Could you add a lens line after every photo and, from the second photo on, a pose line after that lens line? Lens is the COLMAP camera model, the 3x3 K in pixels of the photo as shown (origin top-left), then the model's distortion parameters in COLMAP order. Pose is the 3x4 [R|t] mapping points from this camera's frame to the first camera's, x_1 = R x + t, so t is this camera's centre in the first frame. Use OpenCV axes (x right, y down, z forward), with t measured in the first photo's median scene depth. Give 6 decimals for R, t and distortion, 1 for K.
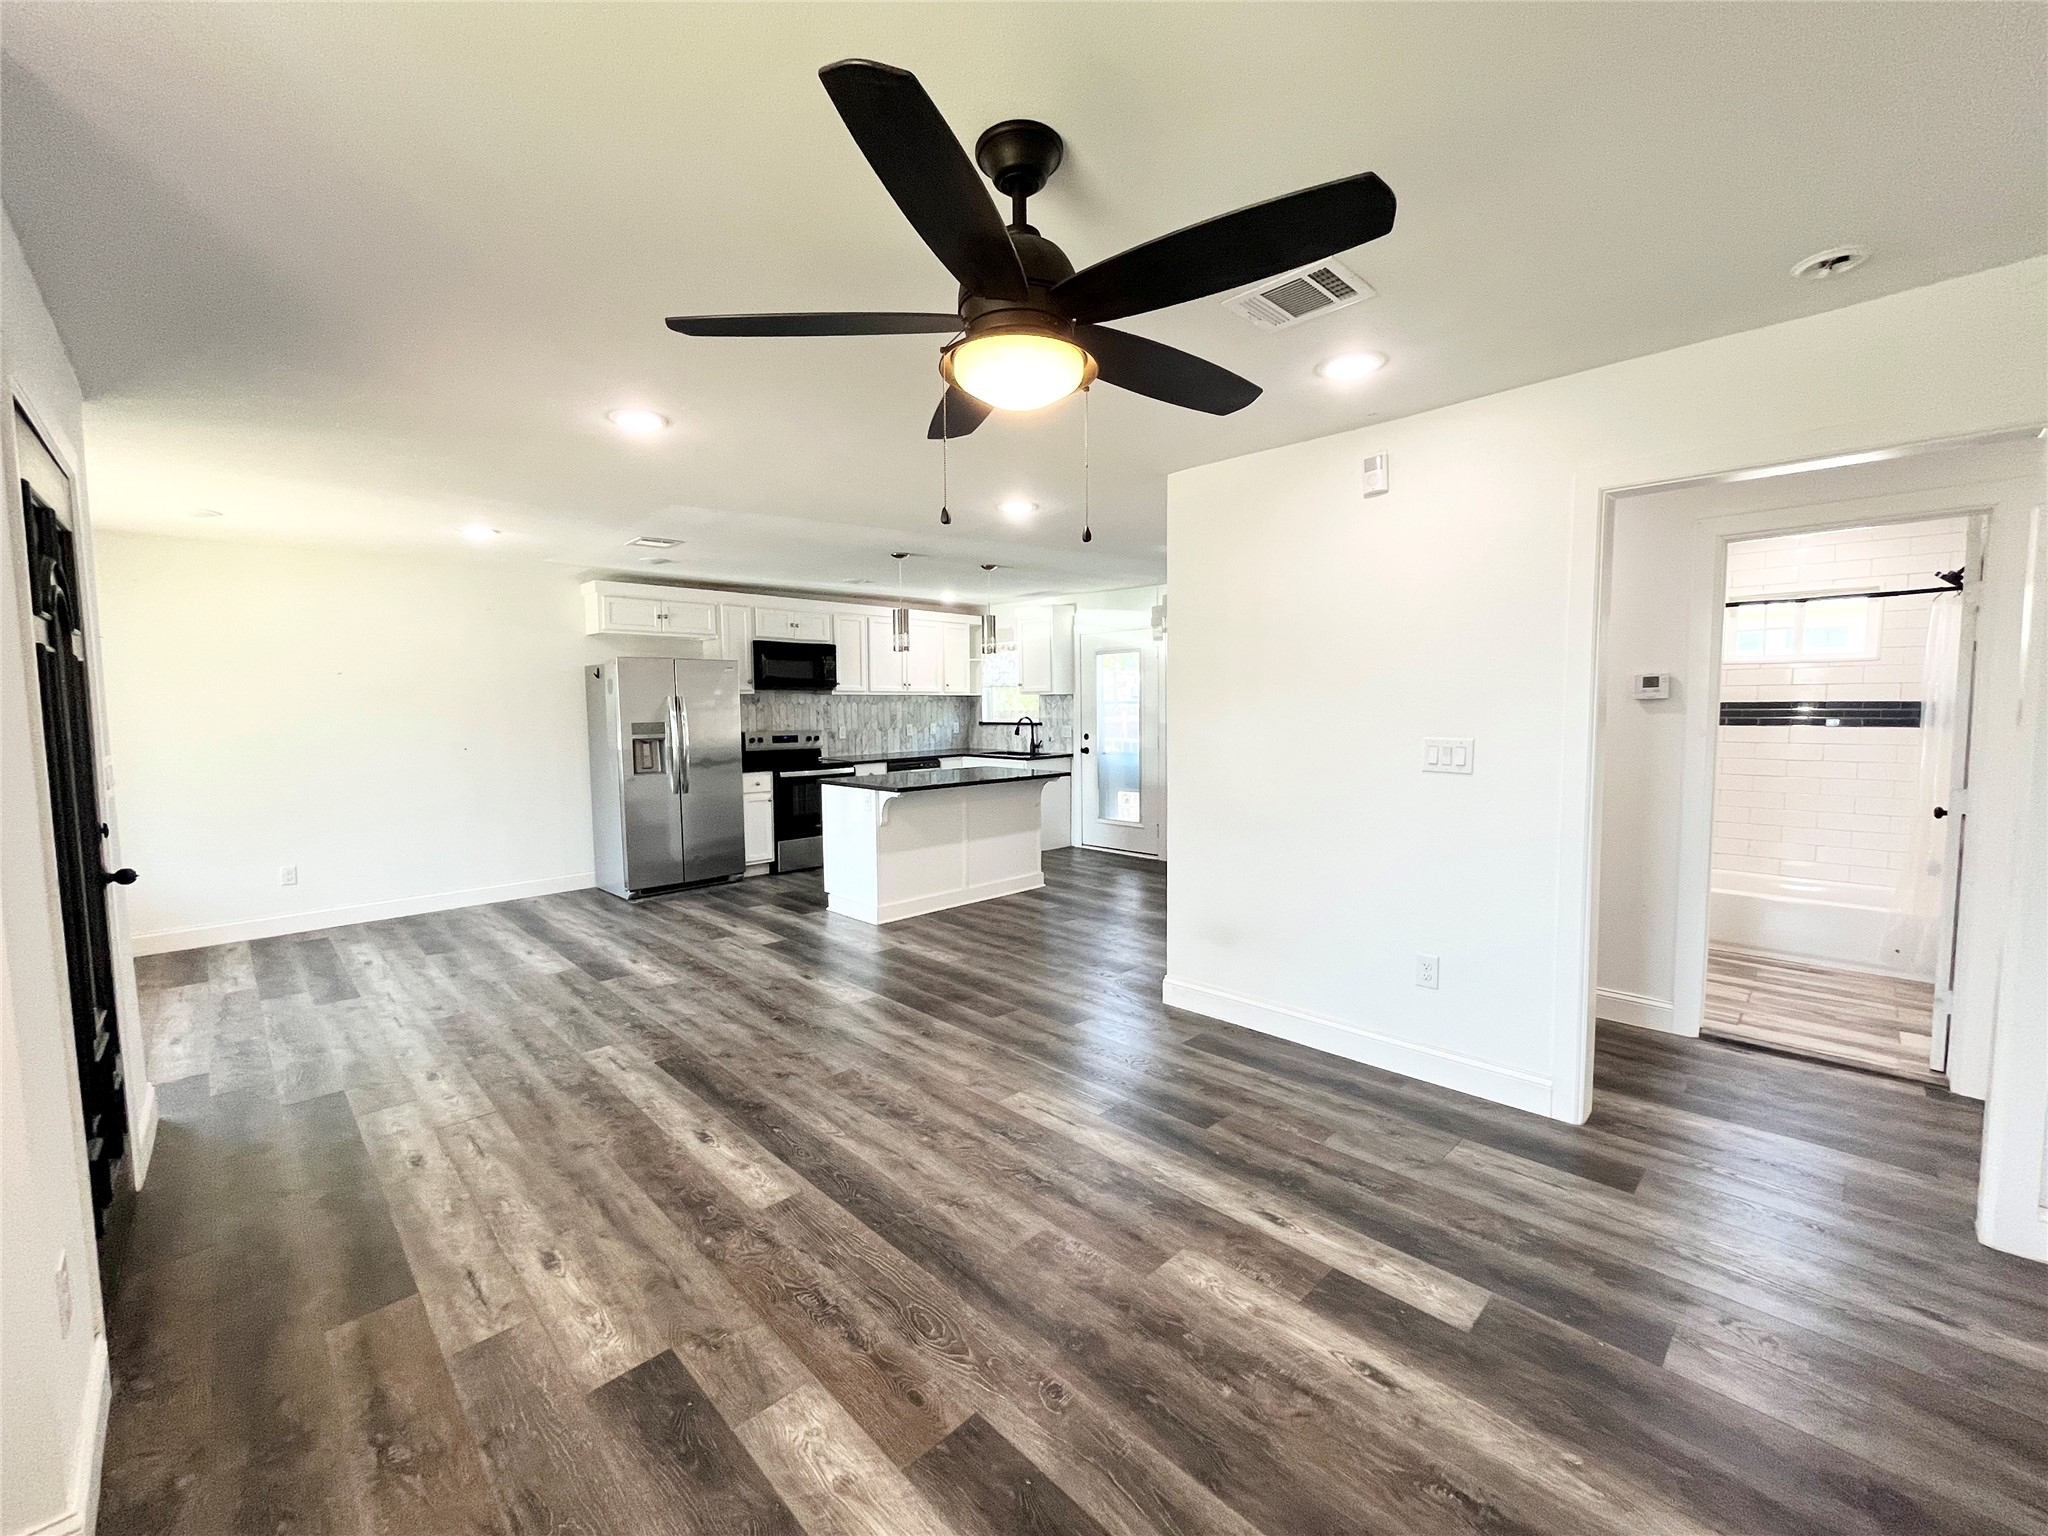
lens RADIAL K [[829.5, 0, 1024.0], [0, 829.5, 768.0], [0, 0, 1]] dist [0.000437, 0.000110]
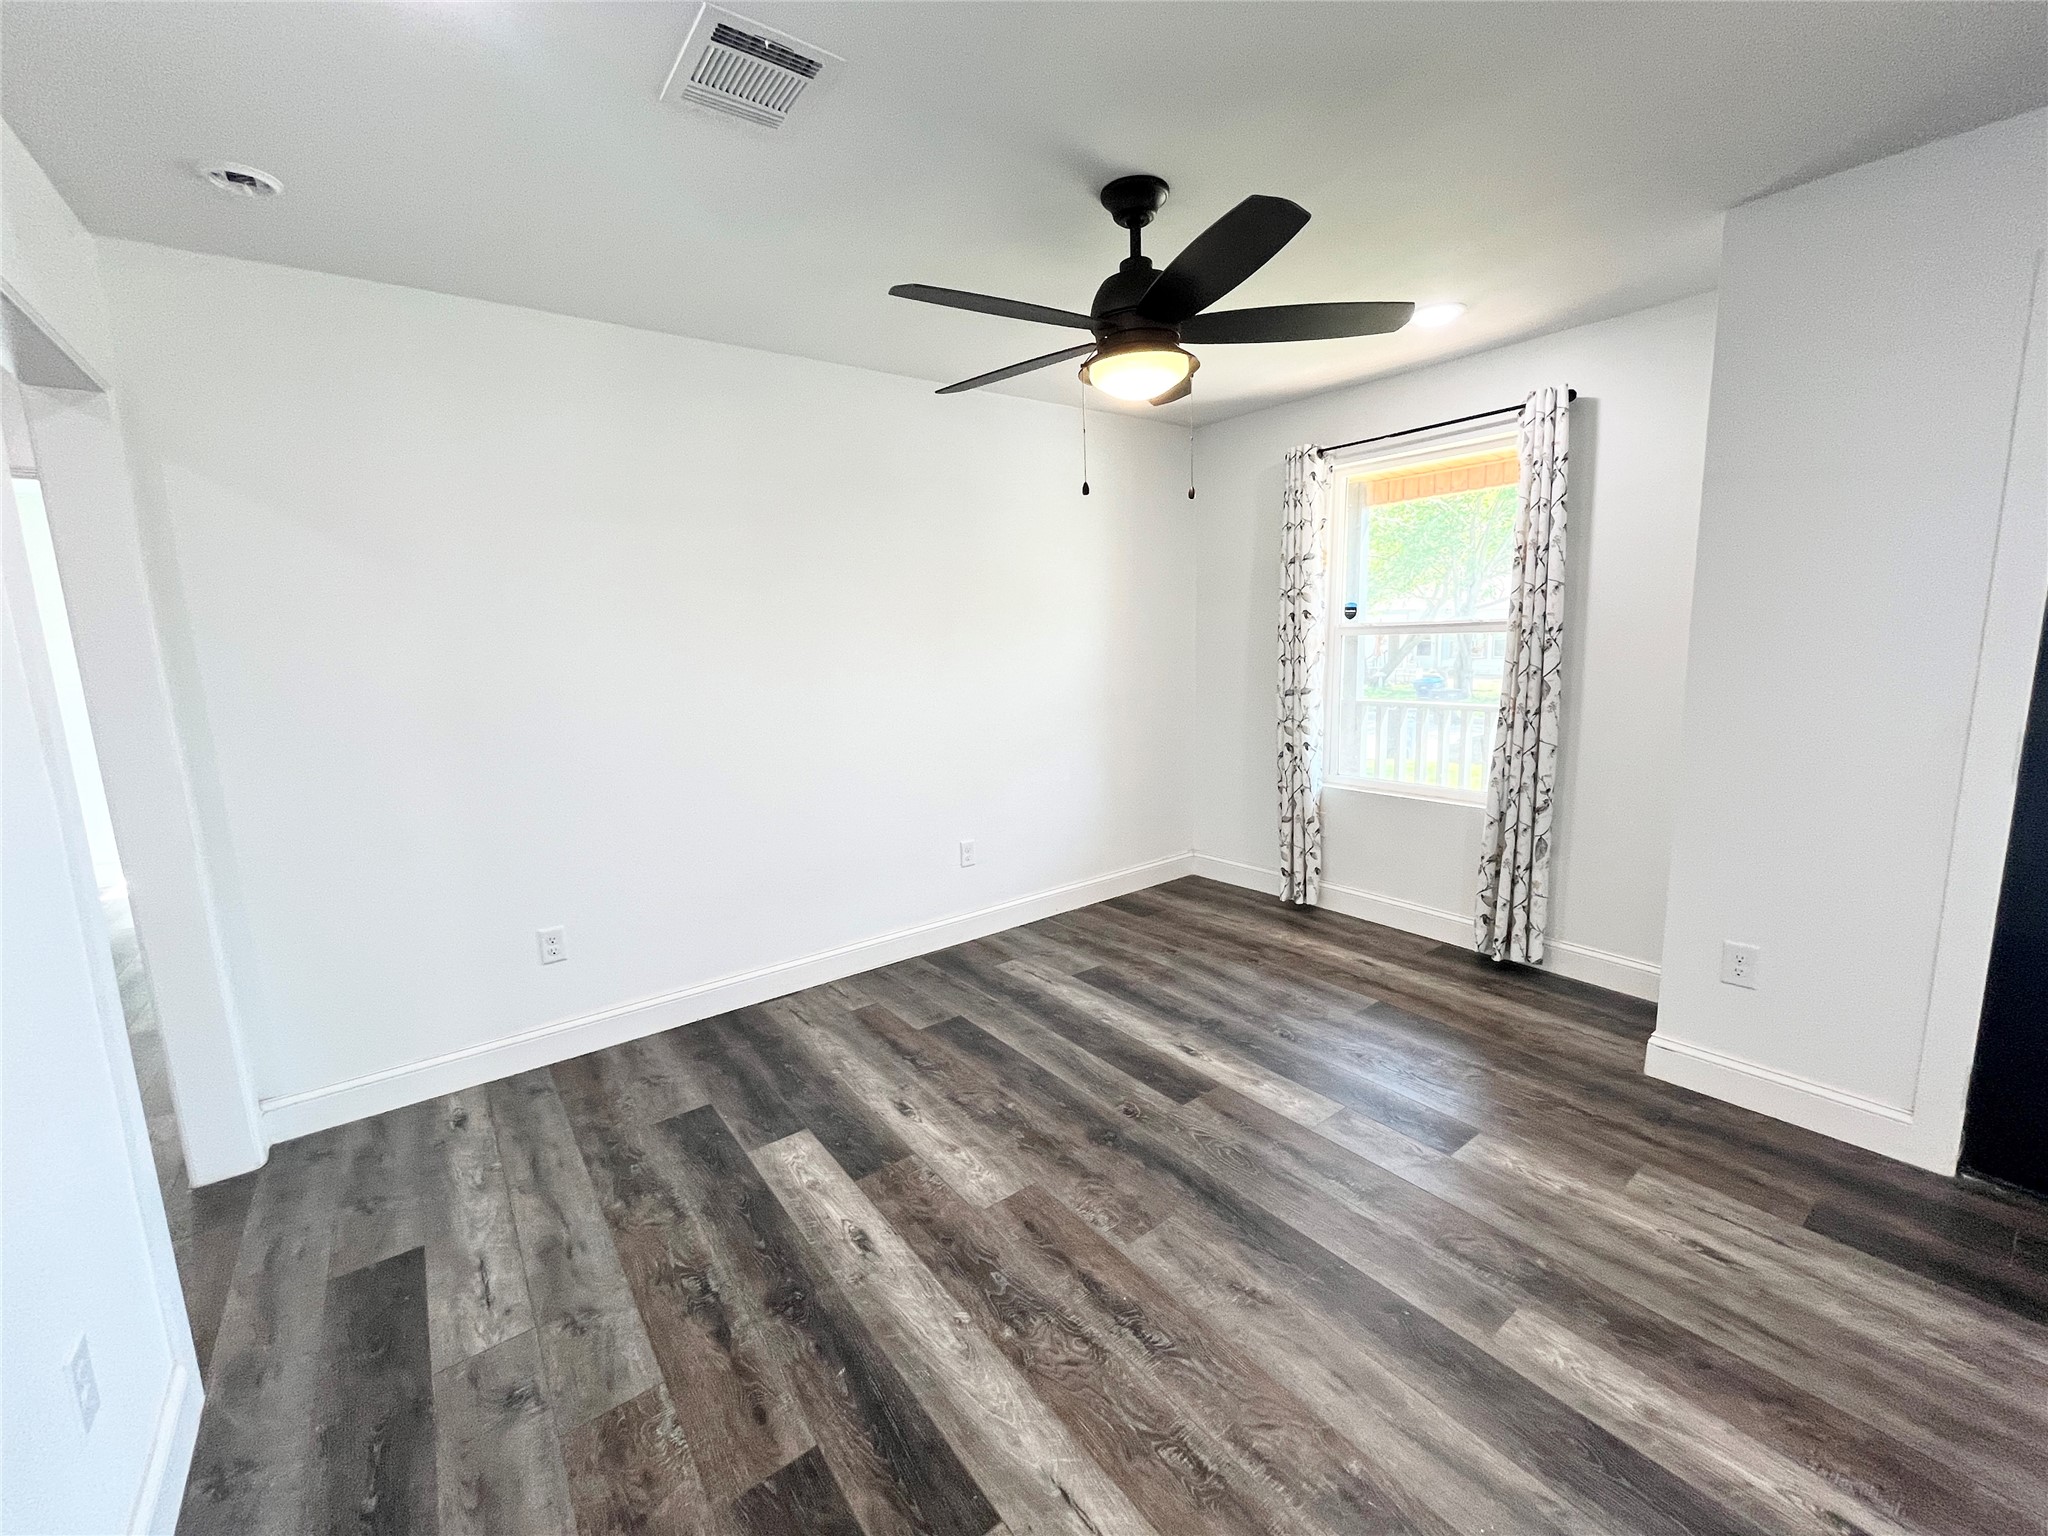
lens RADIAL K [[829.5, 0, 1024.0], [0, 829.5, 768.0], [0, 0, 1]] dist [0.000437, 0.000110]
pose [[-0.990327, 0.021552, 0.137068, 0.005260], [0.053549, 0.970697, 0.234265, -0.134748], [-0.128003, 0.239339, -0.962461, 1.782799]]
